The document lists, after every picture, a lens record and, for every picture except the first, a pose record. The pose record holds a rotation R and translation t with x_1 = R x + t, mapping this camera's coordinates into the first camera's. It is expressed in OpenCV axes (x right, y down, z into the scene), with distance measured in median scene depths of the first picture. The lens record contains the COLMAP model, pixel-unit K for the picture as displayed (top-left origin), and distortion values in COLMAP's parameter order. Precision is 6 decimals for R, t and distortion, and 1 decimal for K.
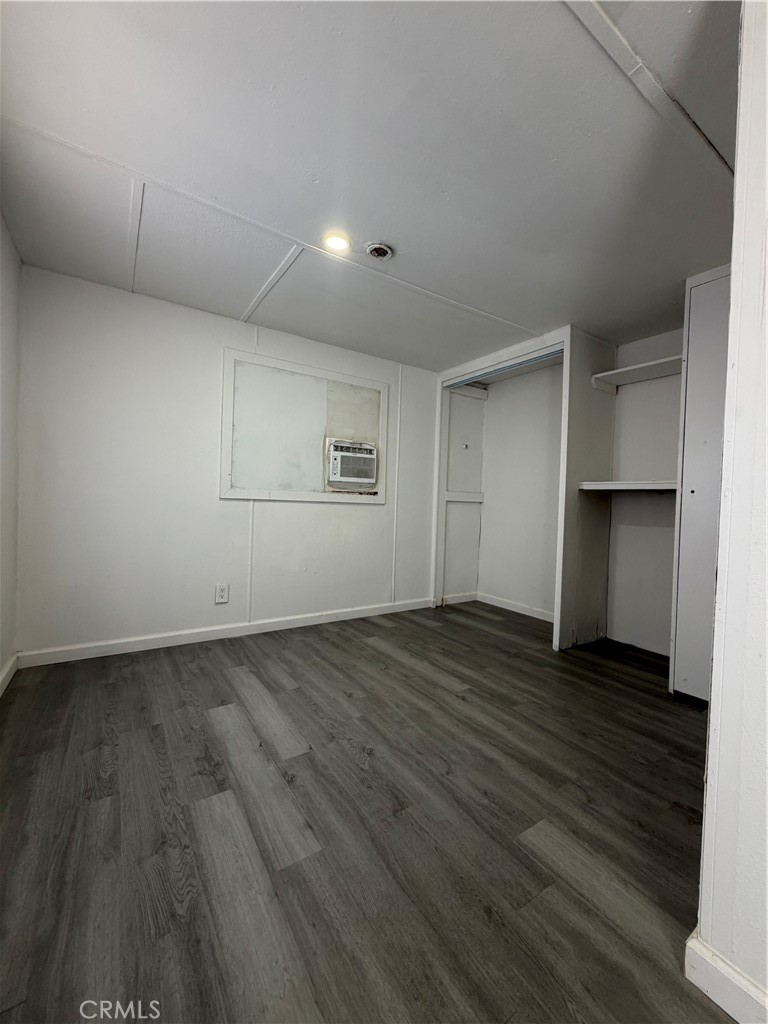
lens RADIAL K [[406.0, 0, 381.3], [0, 406.0, 510.6], [0, 0, 1]] dist [-0.000314, -0.000180]
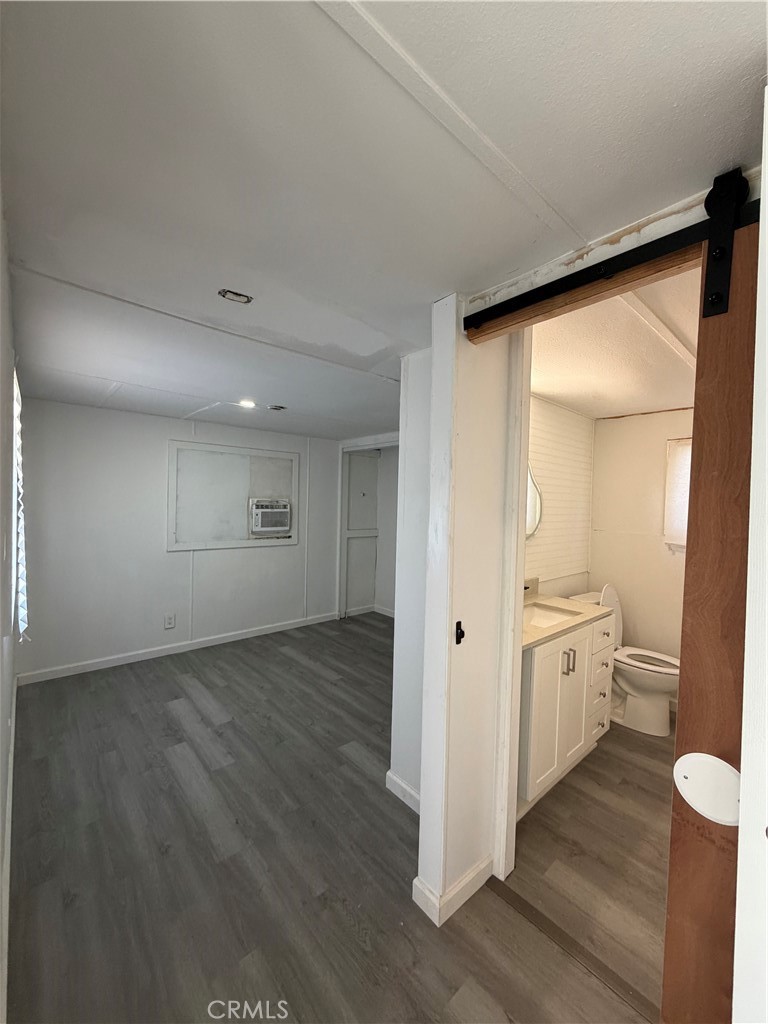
lens RADIAL K [[406.0, 0, 383.1], [0, 406.0, 512.5], [0, 0, 1]] dist [-0.000314, -0.000180]
pose [[0.989879, -0.011109, 0.141476, 0.152480], [0.009375, 0.999873, 0.012918, -0.207079], [-0.141601, -0.011461, 0.989857, -0.535876]]
